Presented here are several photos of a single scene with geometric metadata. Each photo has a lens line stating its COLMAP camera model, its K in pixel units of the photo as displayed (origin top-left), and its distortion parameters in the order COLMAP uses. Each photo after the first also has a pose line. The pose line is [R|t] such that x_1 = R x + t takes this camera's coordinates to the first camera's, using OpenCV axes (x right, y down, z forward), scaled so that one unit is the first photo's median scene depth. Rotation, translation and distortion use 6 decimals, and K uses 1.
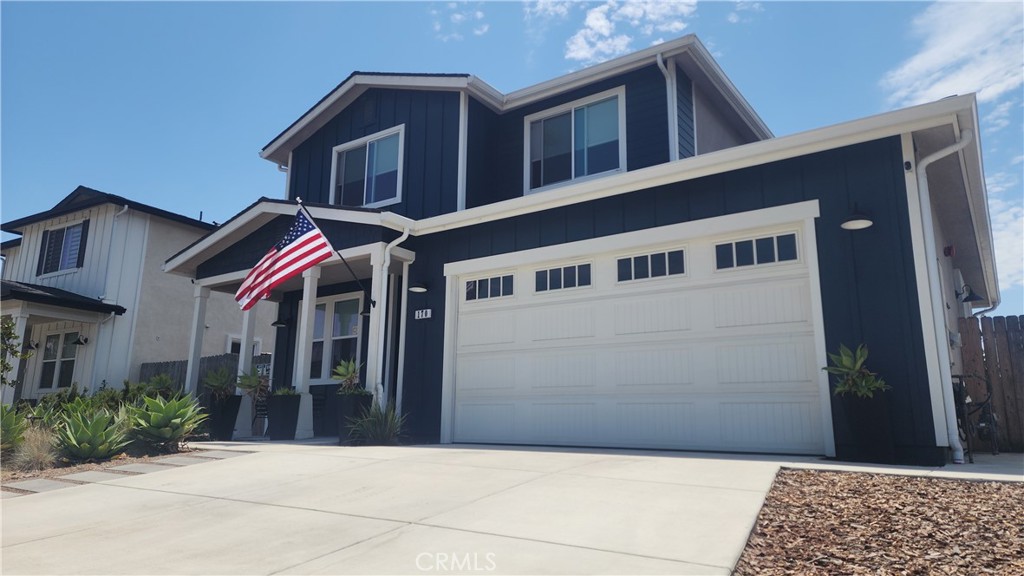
lens RADIAL K [[692.7, 0, 502.8], [0, 692.7, 279.2], [0, 0, 1]] dist [0.098564, -0.000780]
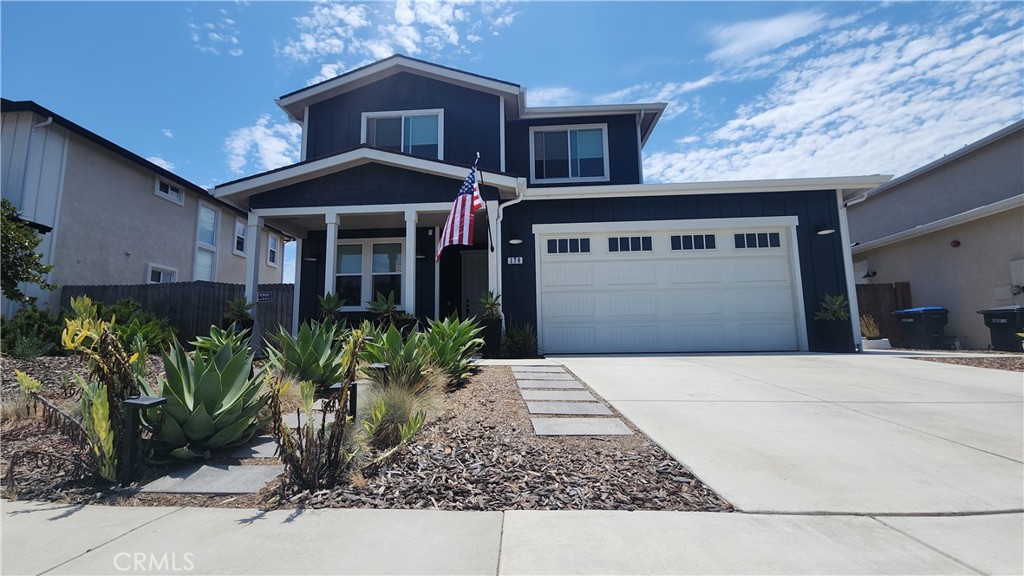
lens RADIAL K [[419.1, 0, 506.4], [0, 419.1, 290.6], [0, 0, 1]] dist [0.001967, 0.000233]
pose [[0.843314, 0.045169, 0.535520, -0.553931], [-0.092608, 0.993770, 0.062015, 0.059882], [-0.529382, -0.101891, 0.842243, 0.336024]]
